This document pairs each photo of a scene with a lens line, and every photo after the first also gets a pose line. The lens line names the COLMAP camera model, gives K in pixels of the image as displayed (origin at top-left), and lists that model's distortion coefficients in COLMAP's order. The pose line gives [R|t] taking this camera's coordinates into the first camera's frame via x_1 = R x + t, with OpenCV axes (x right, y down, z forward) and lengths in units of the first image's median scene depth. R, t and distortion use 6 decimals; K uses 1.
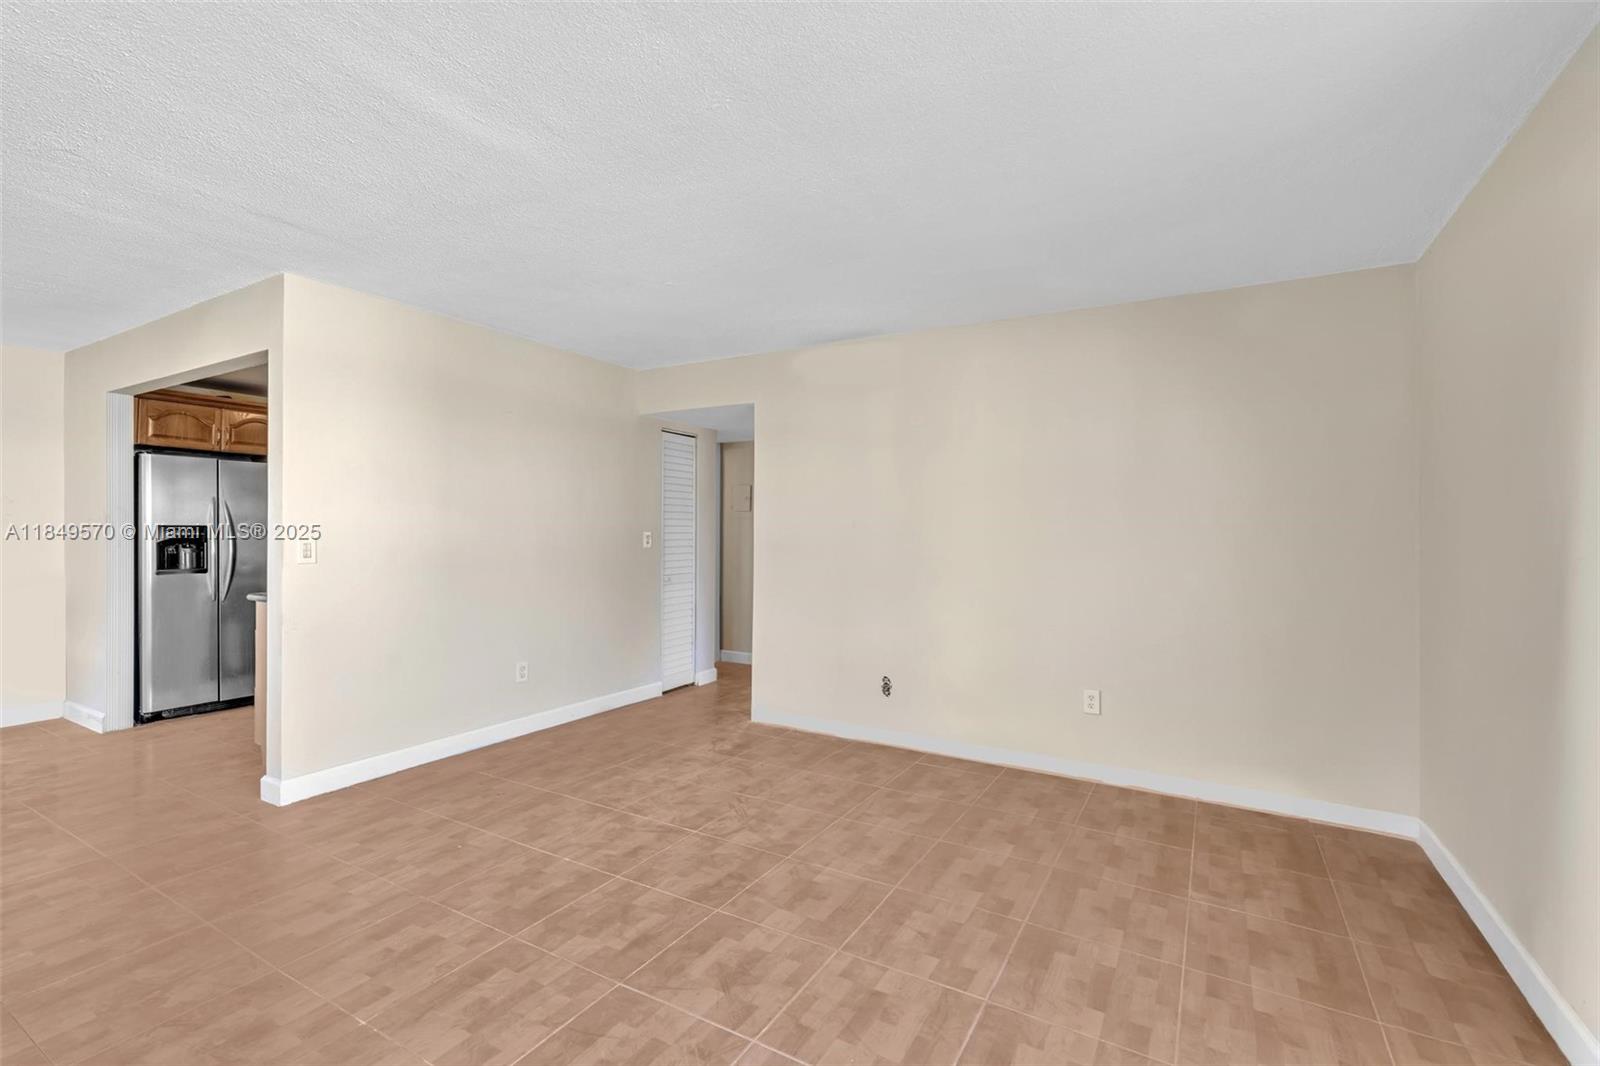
lens RADIAL K [[715.5, 0, 794.6], [0, 715.5, 532.3], [0, 0, 1]] dist [-0.006473, 0.002789]
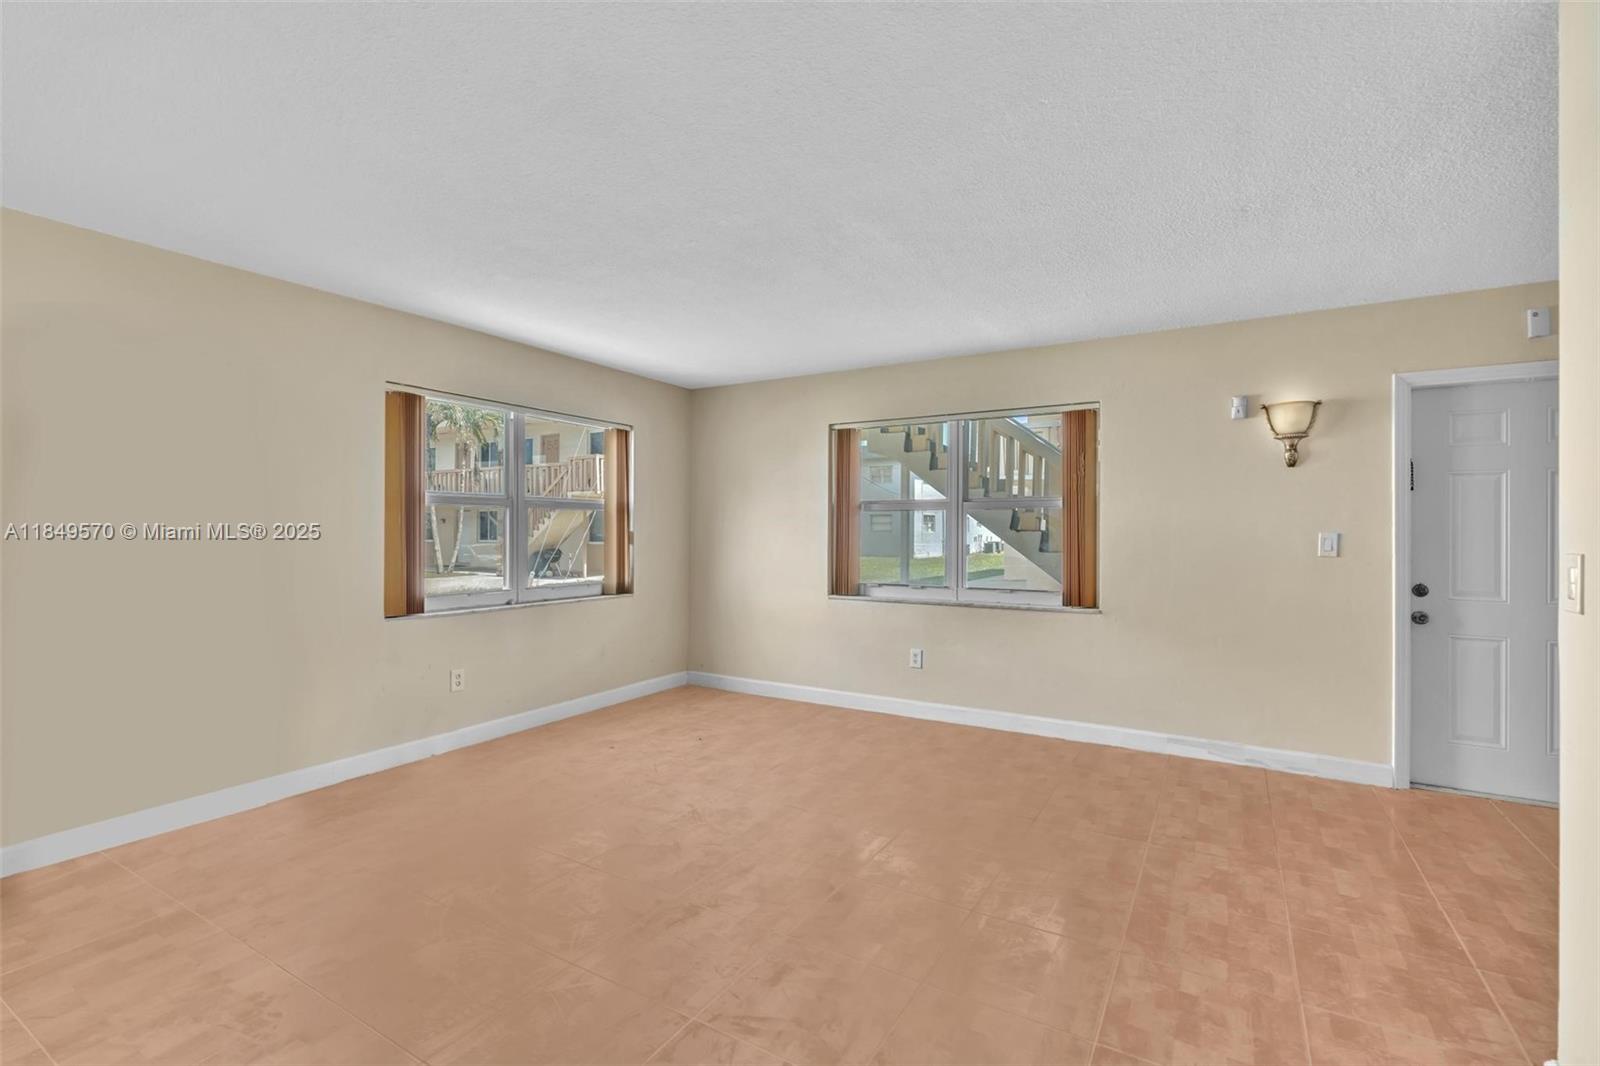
lens RADIAL K [[715.5, 0, 797.5], [0, 715.5, 527.0], [0, 0, 1]] dist [-0.006473, 0.002789]
pose [[-0.999934, -0.007460, 0.008793, -0.152711], [-0.007480, 0.999970, -0.002220, -0.002942], [-0.008776, -0.002286, -0.999959, 1.067485]]
